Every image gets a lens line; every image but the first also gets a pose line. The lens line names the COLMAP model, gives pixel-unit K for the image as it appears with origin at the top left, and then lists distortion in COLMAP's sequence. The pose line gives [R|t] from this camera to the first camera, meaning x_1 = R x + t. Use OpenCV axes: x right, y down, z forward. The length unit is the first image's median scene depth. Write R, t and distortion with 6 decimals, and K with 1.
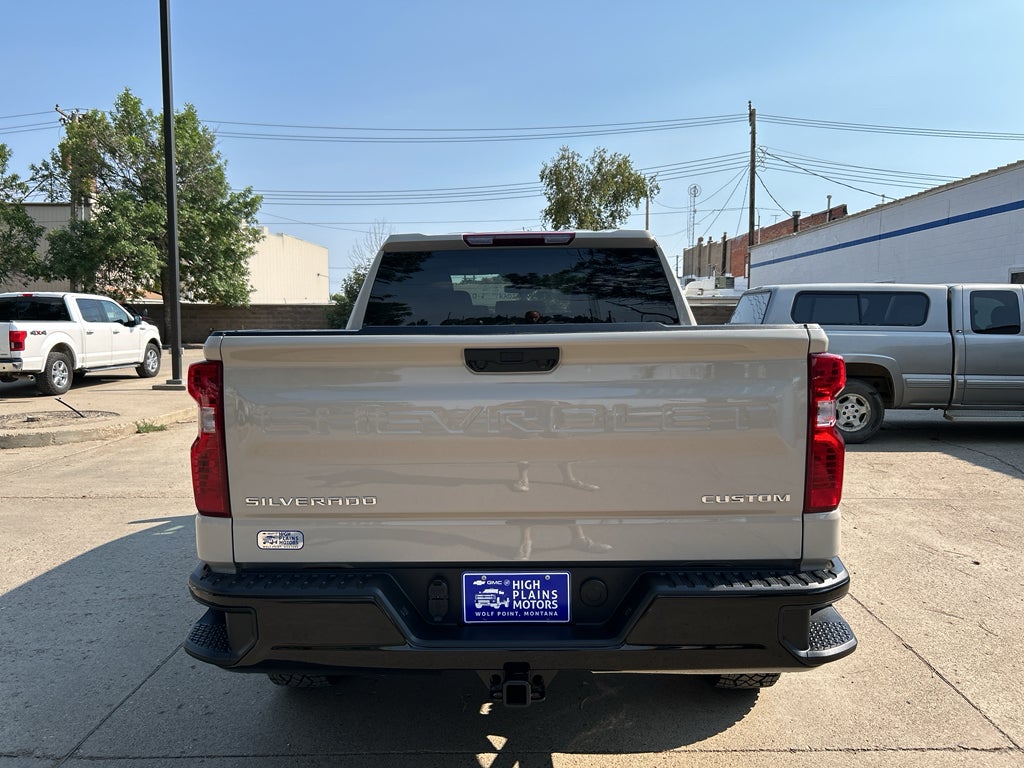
lens RADIAL K [[770.5, 0, 513.1], [0, 770.5, 376.0], [0, 0, 1]] dist [0.034360, -0.040538]
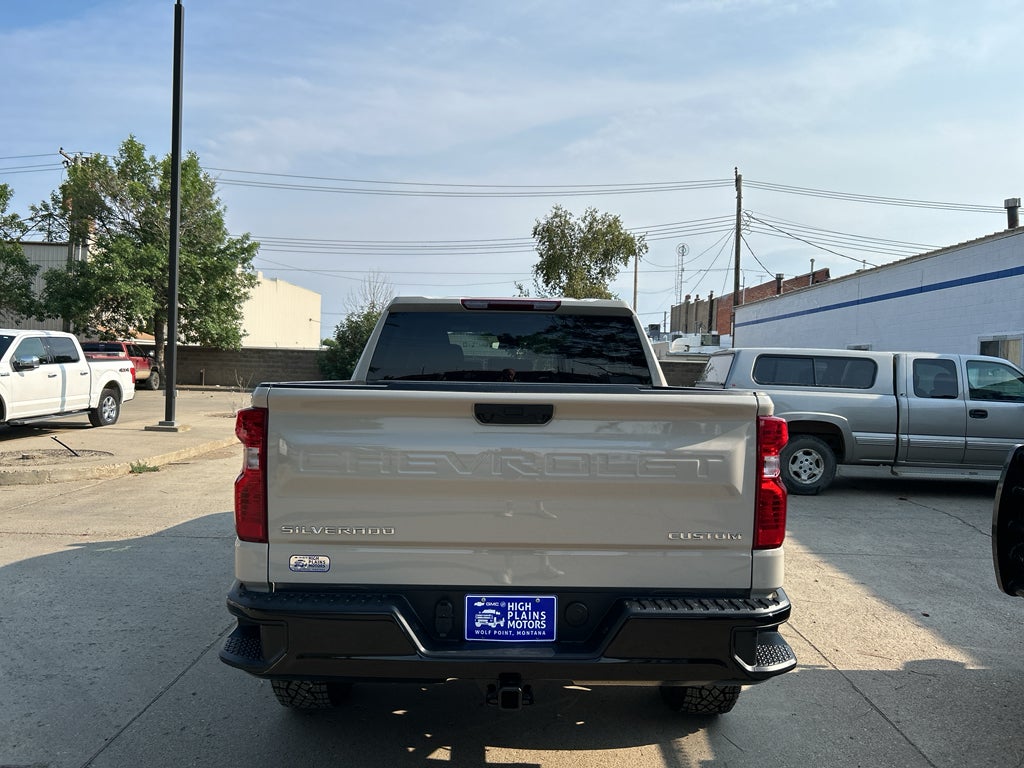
lens RADIAL K [[770.5, 0, 517.2], [0, 770.5, 376.4], [0, 0, 1]] dist [0.034360, -0.040538]
pose [[0.999366, 0.028963, 0.020691, -0.004849], [-0.027569, 0.997520, -0.064765, -0.000511], [-0.022515, 0.064154, 0.997686, -0.044672]]
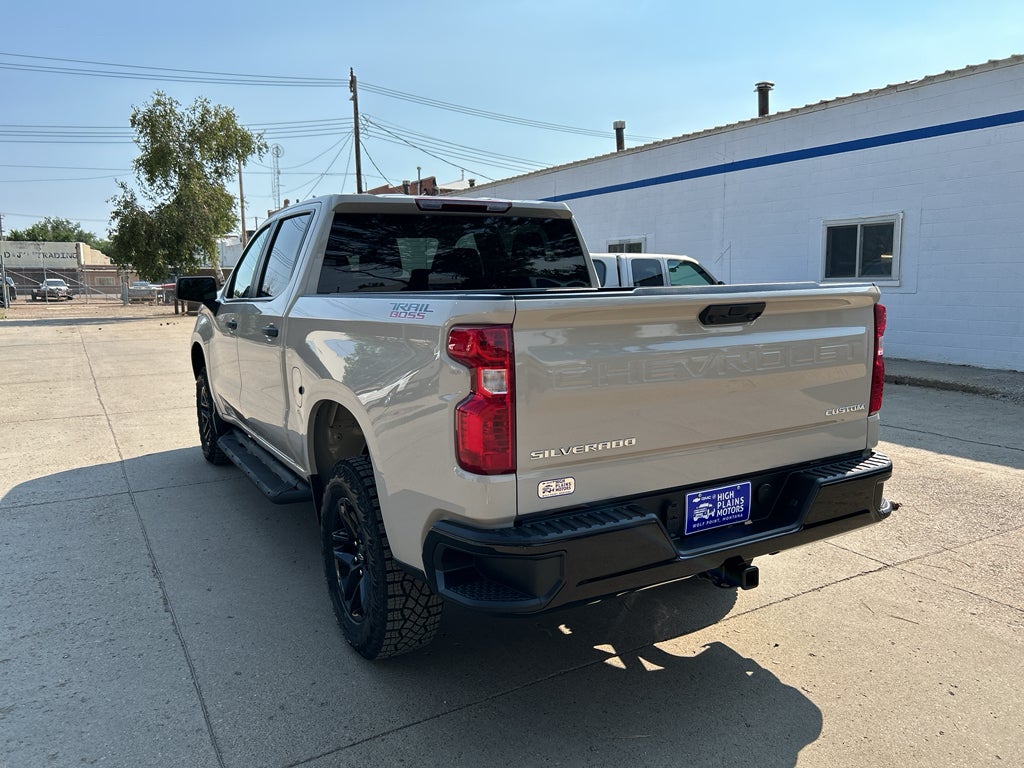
lens RADIAL K [[770.5, 0, 518.6], [0, 770.5, 370.0], [0, 0, 1]] dist [0.034360, -0.040538]
pose [[0.856105, -0.063654, 0.512866, -0.208966], [0.043998, 0.997760, 0.050391, -0.001952], [-0.514925, -0.020575, 0.856988, 0.026202]]
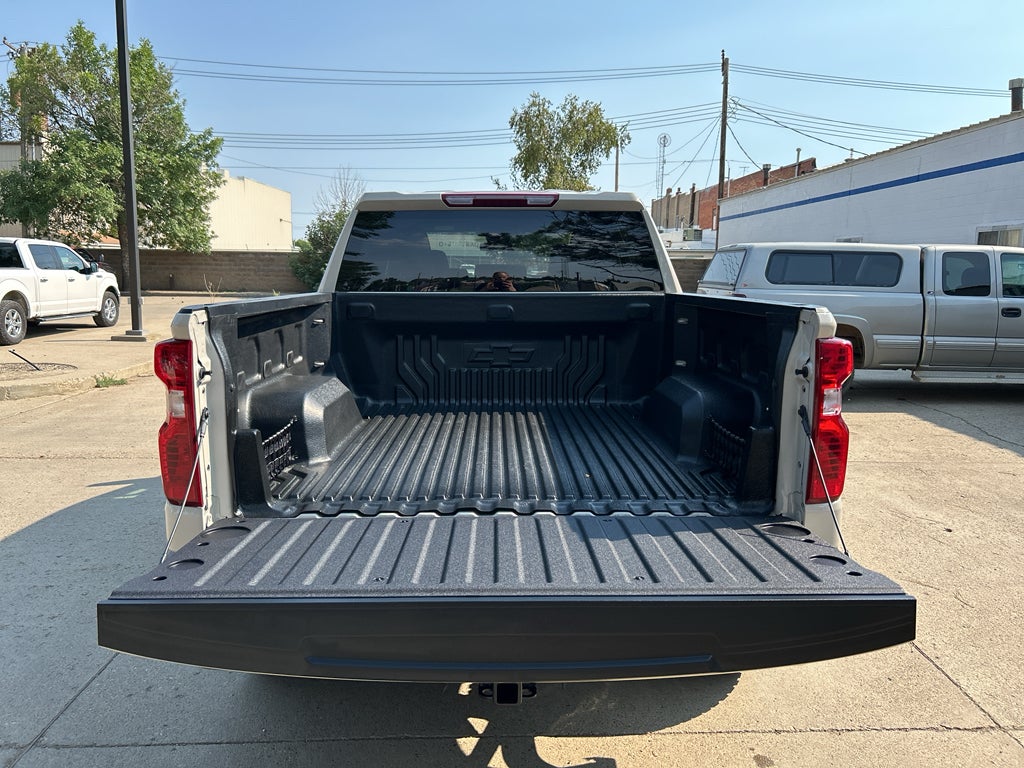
lens RADIAL K [[770.5, 0, 507.6], [0, 770.5, 369.1], [0, 0, 1]] dist [0.034360, -0.040538]
pose [[0.999264, 0.008238, 0.037477, -0.007545], [-0.010347, 0.998353, 0.056431, -0.009573], [-0.036951, -0.056777, 0.997703, 0.014505]]
